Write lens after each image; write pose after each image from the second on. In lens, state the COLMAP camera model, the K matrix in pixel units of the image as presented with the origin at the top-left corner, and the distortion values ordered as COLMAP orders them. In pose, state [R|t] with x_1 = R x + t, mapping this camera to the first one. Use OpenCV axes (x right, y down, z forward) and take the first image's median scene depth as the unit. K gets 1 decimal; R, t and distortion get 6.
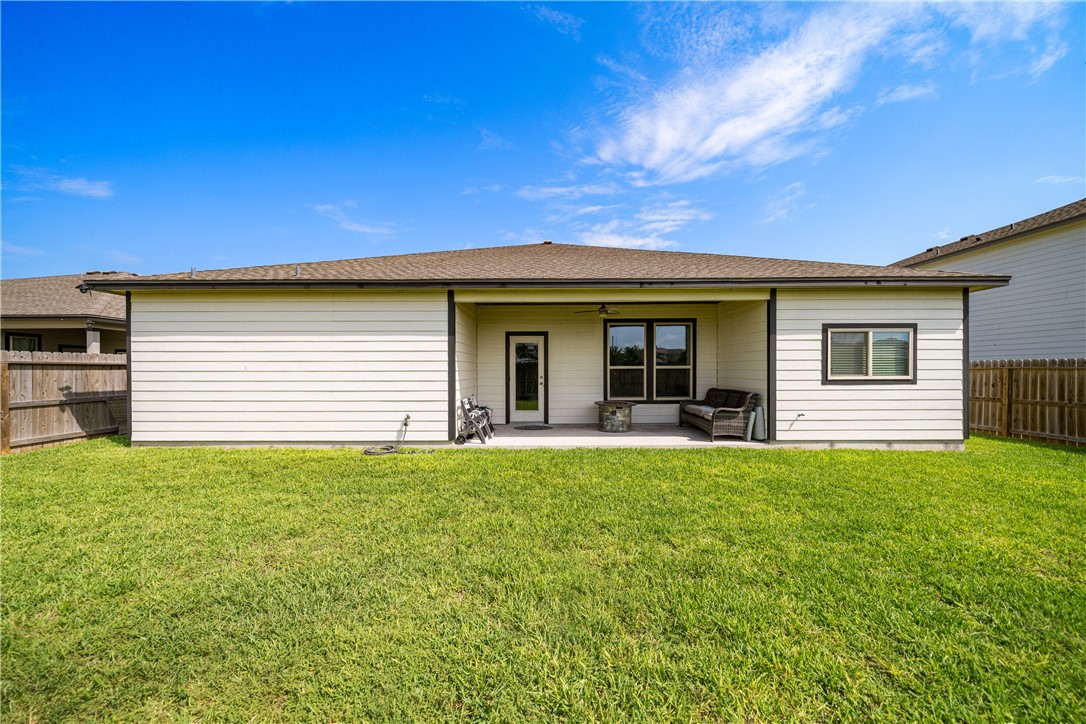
lens RADIAL K [[366.1, 0, 543.5], [0, 366.1, 369.7], [0, 0, 1]] dist [-0.001719, -0.000399]
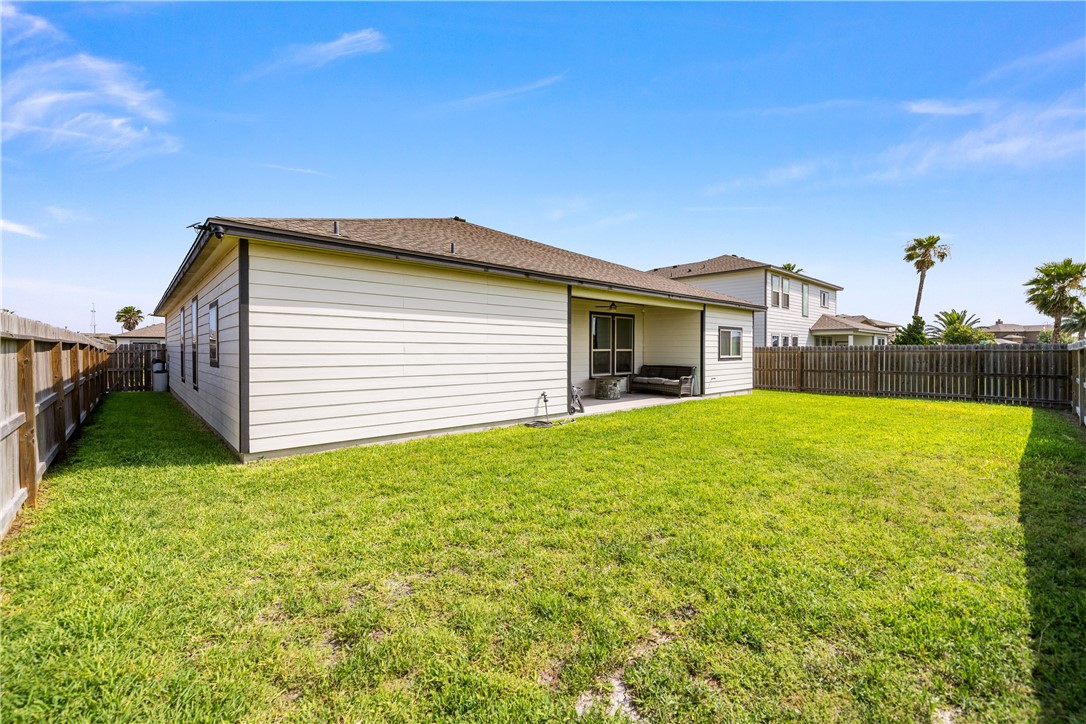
lens RADIAL K [[441.0, 0, 540.4], [0, 441.0, 347.7], [0, 0, 1]] dist [-0.002207, 0.000598]
pose [[0.746049, 0.007408, 0.665850, -1.270158], [-0.002413, 0.999962, -0.008421, -0.002040], [-0.665886, 0.004676, 0.746038, -0.006425]]
